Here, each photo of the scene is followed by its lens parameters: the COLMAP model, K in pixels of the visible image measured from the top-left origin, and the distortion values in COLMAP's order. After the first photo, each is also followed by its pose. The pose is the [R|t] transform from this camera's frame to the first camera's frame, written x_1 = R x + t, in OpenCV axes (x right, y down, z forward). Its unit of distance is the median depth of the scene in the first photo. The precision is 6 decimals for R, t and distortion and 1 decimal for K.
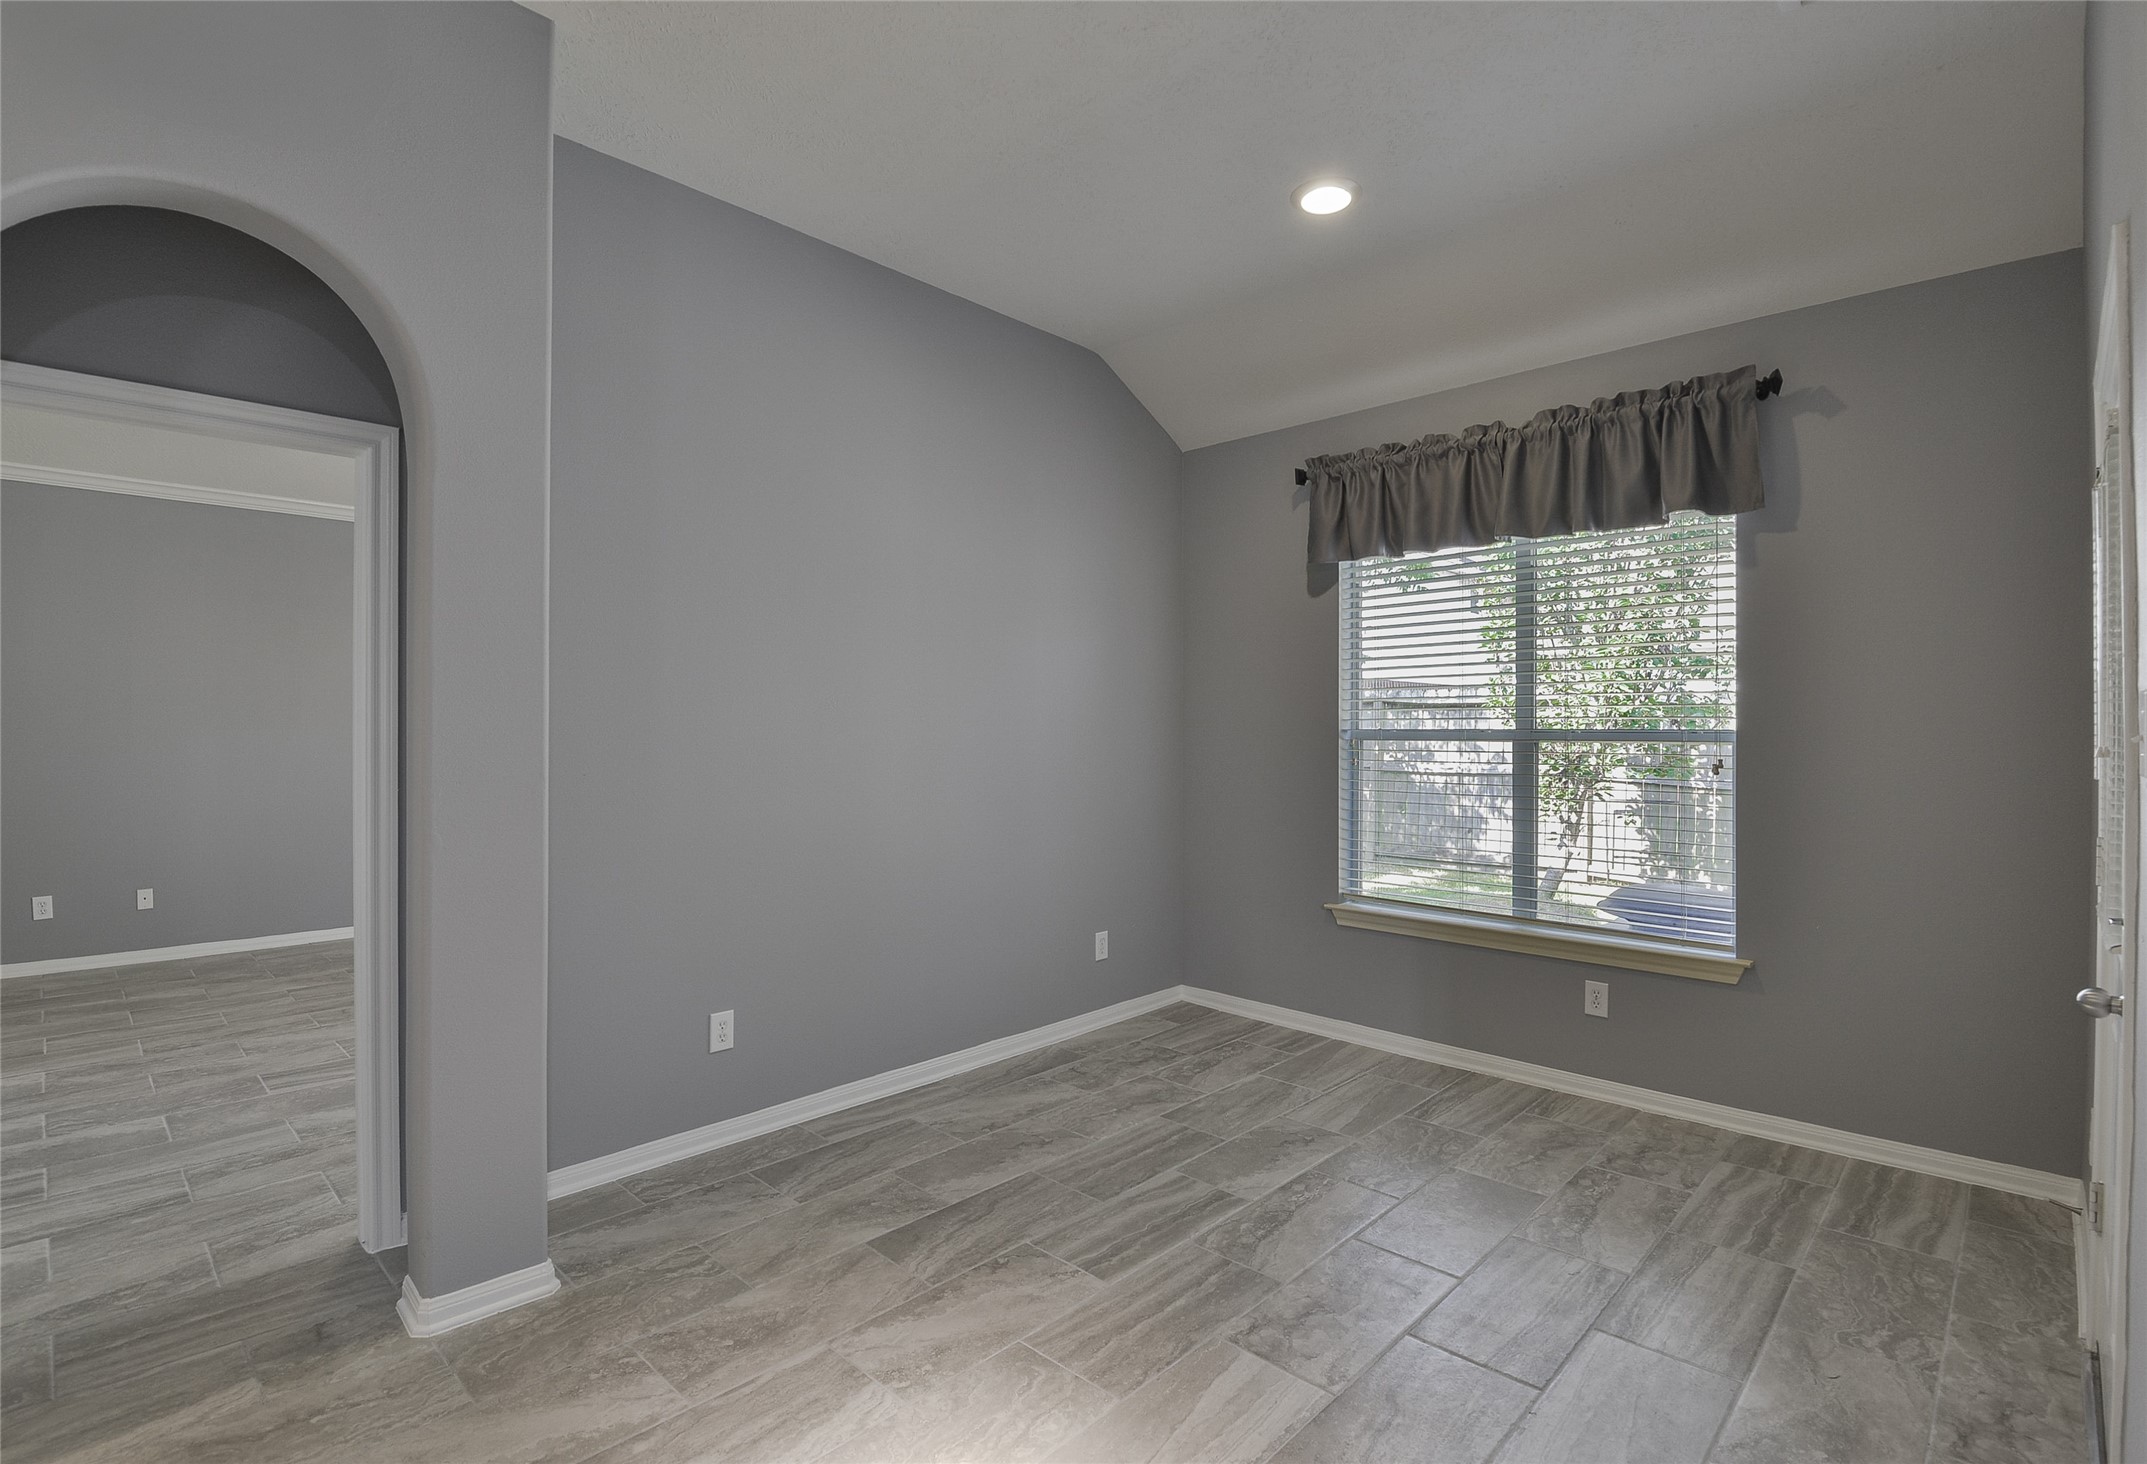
lens RADIAL K [[1030.8, 0, 1084.3], [0, 1030.8, 724.7], [0, 0, 1]] dist [-0.006014, -0.007164]
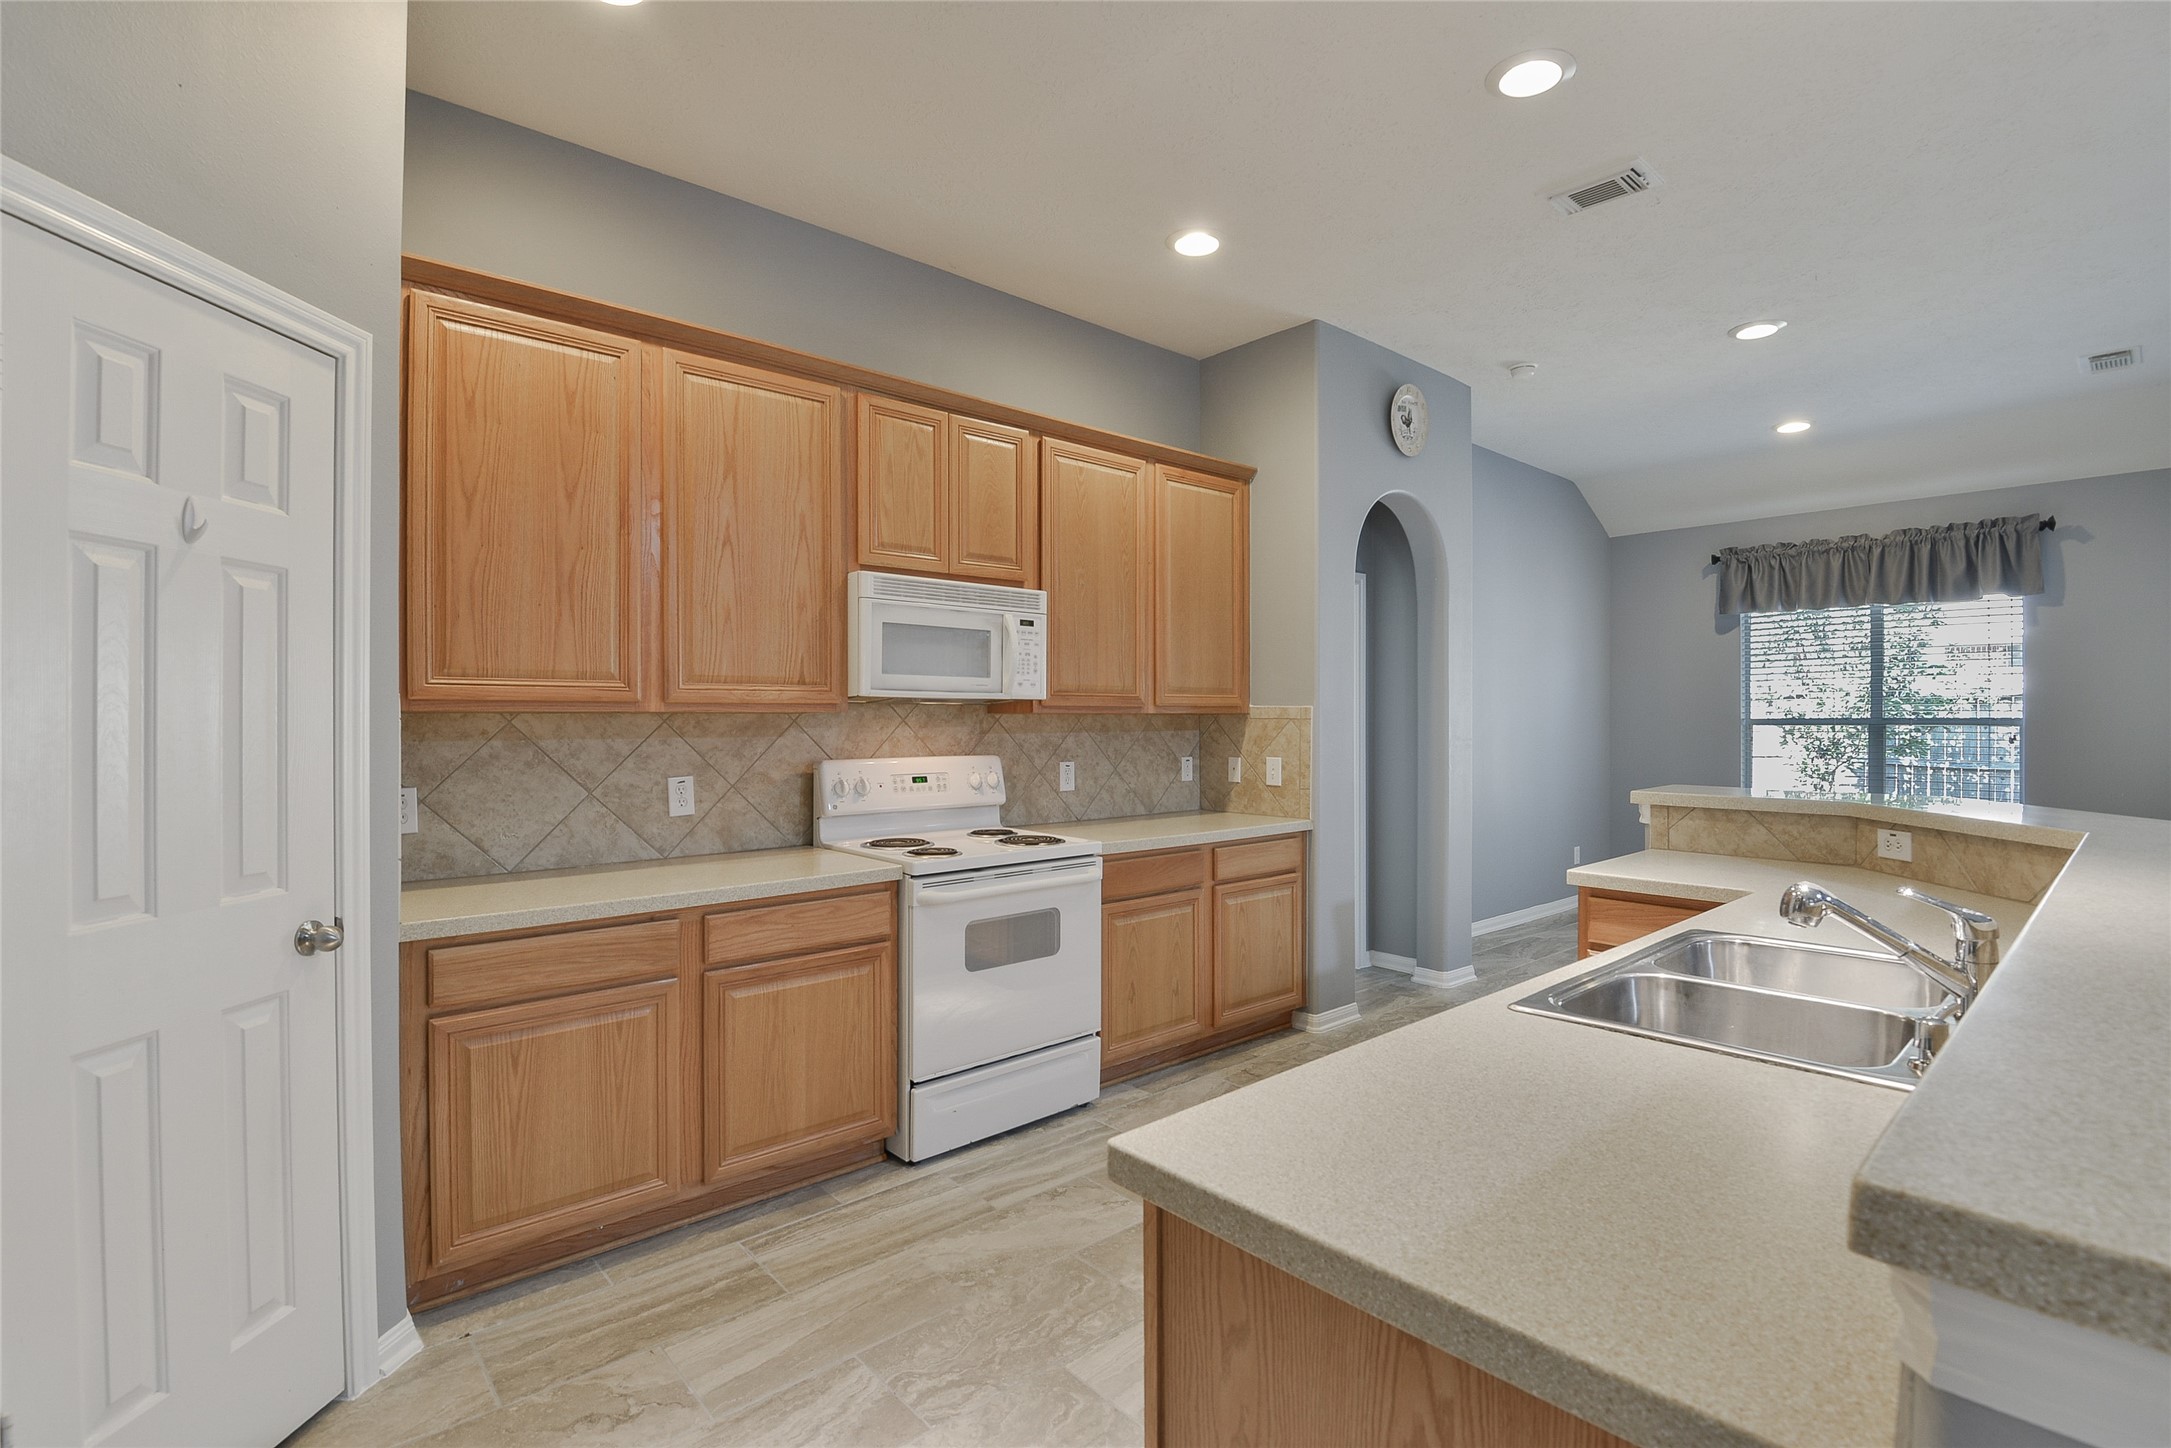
lens RADIAL K [[1007.3, 0, 1103.3], [0, 1007.3, 714.0], [0, 0, 1]] dist [-0.015411, -0.003223]
pose [[0.996269, 0.000164, -0.086308, -0.719024], [-0.000133, 1.000000, 0.000371, -0.001953], [0.086308, -0.000358, 0.996268, -0.751536]]
